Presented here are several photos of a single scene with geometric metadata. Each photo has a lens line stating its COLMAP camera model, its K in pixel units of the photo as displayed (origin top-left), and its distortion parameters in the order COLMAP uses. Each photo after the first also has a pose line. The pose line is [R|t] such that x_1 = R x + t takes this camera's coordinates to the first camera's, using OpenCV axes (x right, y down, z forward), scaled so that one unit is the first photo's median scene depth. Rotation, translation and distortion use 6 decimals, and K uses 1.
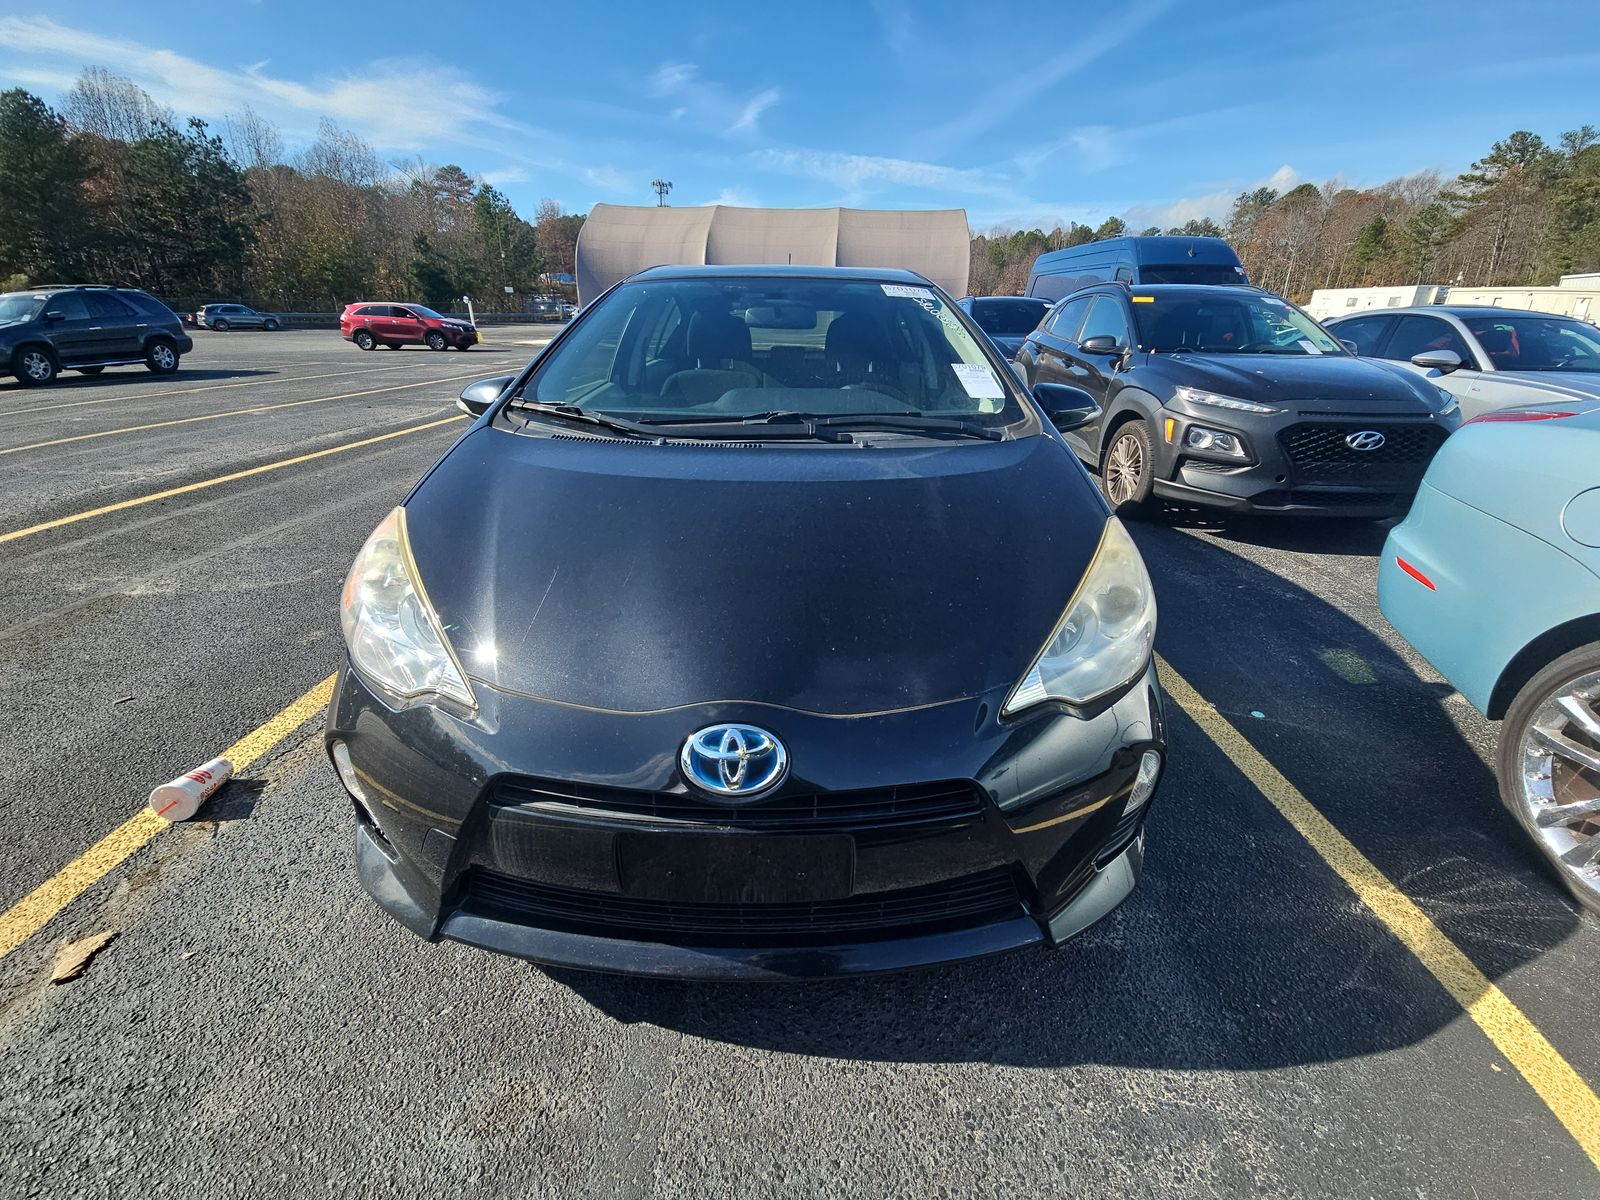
lens RADIAL K [[630.9, 0, 797.6], [0, 630.9, 600.6], [0, 0, 1]] dist [0.040517, -0.023819]
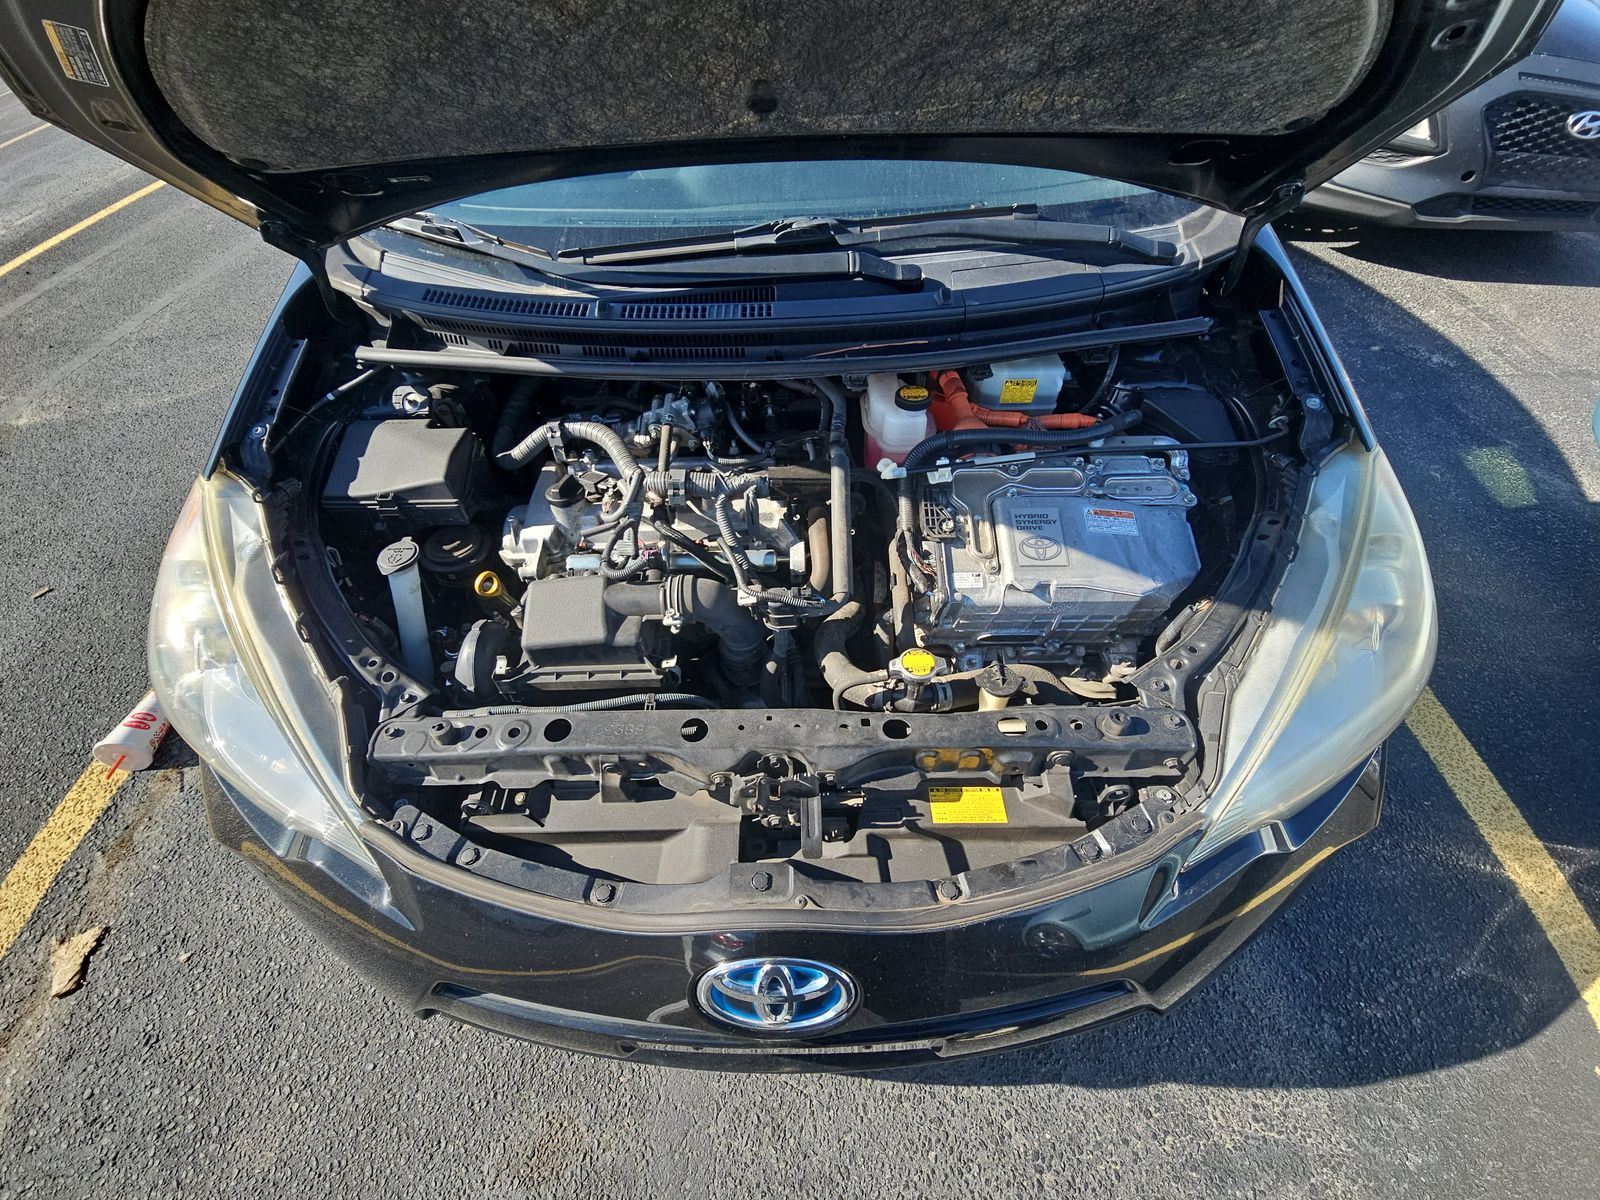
lens RADIAL K [[627.3, 0, 775.8], [0, 627.3, 599.0], [0, 0, 1]] dist [0.048392, -0.026004]
pose [[0.998785, -0.032925, -0.036671, -0.045954], [0.045380, 0.904647, 0.423738, -0.300882], [0.019223, -0.424888, 0.905042, 0.431922]]
